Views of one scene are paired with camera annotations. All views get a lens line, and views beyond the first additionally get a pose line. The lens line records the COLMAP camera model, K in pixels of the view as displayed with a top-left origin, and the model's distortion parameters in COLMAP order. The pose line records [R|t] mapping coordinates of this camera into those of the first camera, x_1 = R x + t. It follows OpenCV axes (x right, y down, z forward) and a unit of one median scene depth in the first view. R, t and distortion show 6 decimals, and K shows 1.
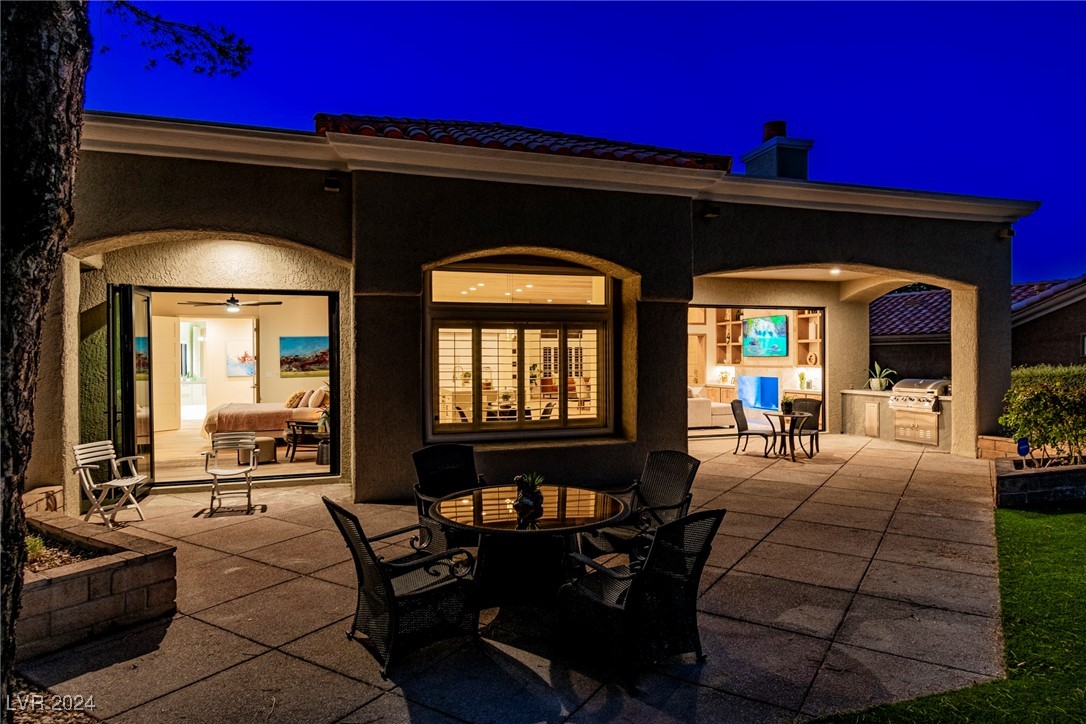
lens RADIAL K [[642.1, 0, 563.1], [0, 642.1, 362.8], [0, 0, 1]] dist [0.044777, -0.000161]
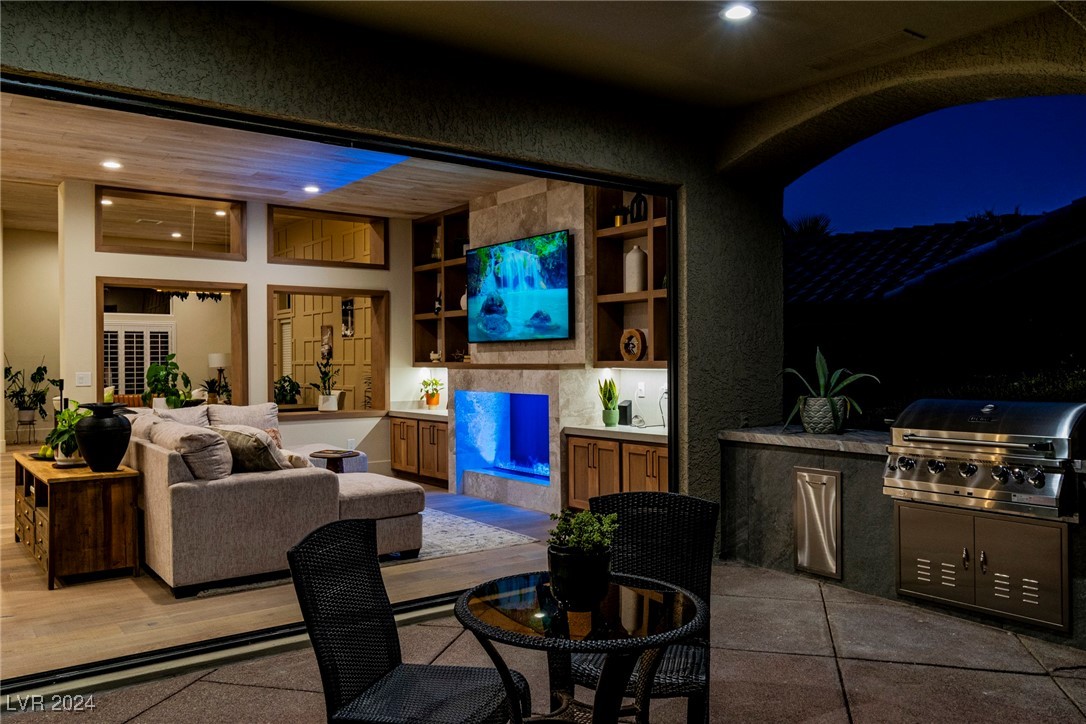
lens RADIAL K [[838.7, 0, 543.0], [0, 838.7, 362.0], [0, 0, 1]] dist [-0.001938, 0.000291]
pose [[0.952572, -0.001028, 0.304311, 0.184698], [0.003890, 0.999954, -0.008797, 0.007944], [-0.304288, 0.009563, 0.952532, 0.545148]]
